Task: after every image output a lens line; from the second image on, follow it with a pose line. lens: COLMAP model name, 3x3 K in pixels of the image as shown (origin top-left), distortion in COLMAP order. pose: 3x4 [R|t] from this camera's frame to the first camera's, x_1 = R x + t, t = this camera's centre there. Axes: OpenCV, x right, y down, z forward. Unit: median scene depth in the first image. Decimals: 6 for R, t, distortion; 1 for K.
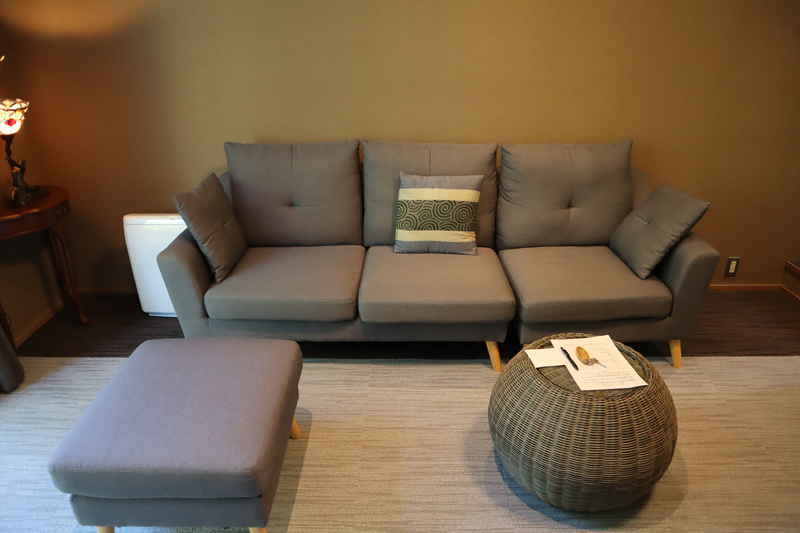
lens RADIAL K [[553.1, 0, 400.0], [0, 553.1, 266.5], [0, 0, 1]] dist [-0.116512, 0.068638]
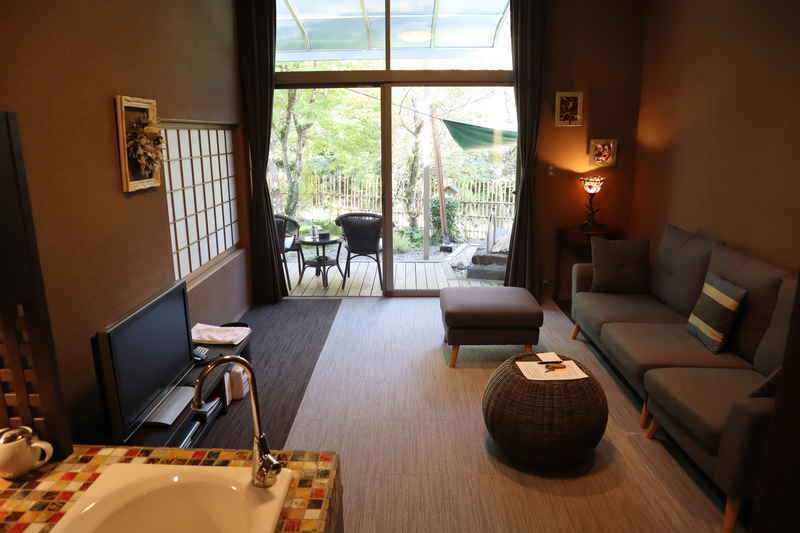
lens RADIAL K [[553.1, 0, 400.0], [0, 553.1, 266.5], [0, 0, 1]] dist [-0.116512, 0.068638]
pose [[-0.000798, 0.241282, -0.970455, 1.183774], [-0.399823, 0.889435, 0.221467, -0.167939], [0.916592, 0.388187, 0.095761, 0.239486]]
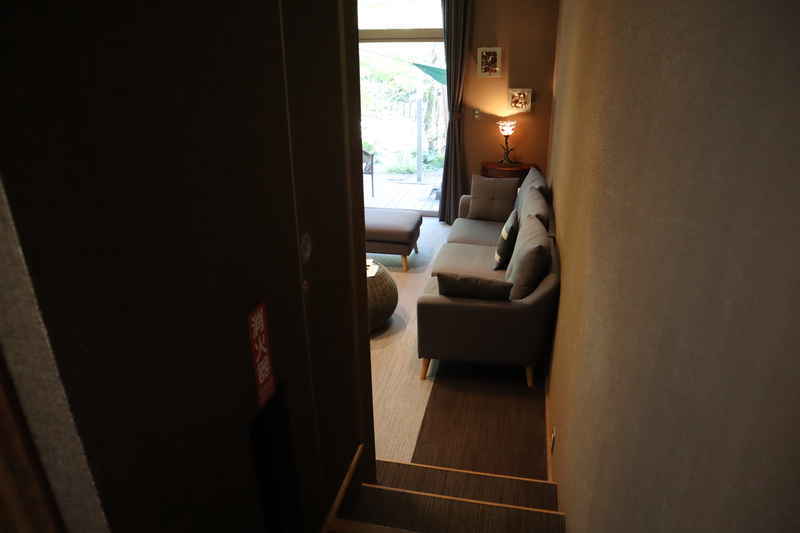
lens RADIAL K [[553.1, 0, 400.0], [0, 553.1, 266.5], [0, 0, 1]] dist [-0.116512, 0.068638]
pose [[-0.189166, 0.390612, -0.900910, 1.614931], [-0.387189, 0.813468, 0.433998, -0.613935], [0.902386, 0.430920, -0.002639, 0.780378]]
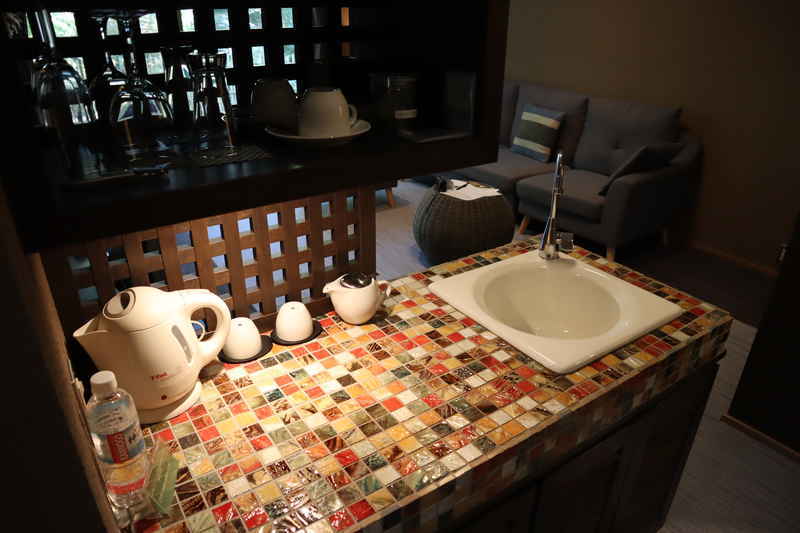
lens RADIAL K [[553.1, 0, 400.0], [0, 553.1, 266.5], [0, 0, 1]] dist [-0.116512, 0.068638]
pose [[0.575516, 0.366048, -0.731293, 1.128071], [-0.338357, 0.920684, 0.194566, 0.085469], [0.744510, 0.135463, 0.653723, -0.244258]]
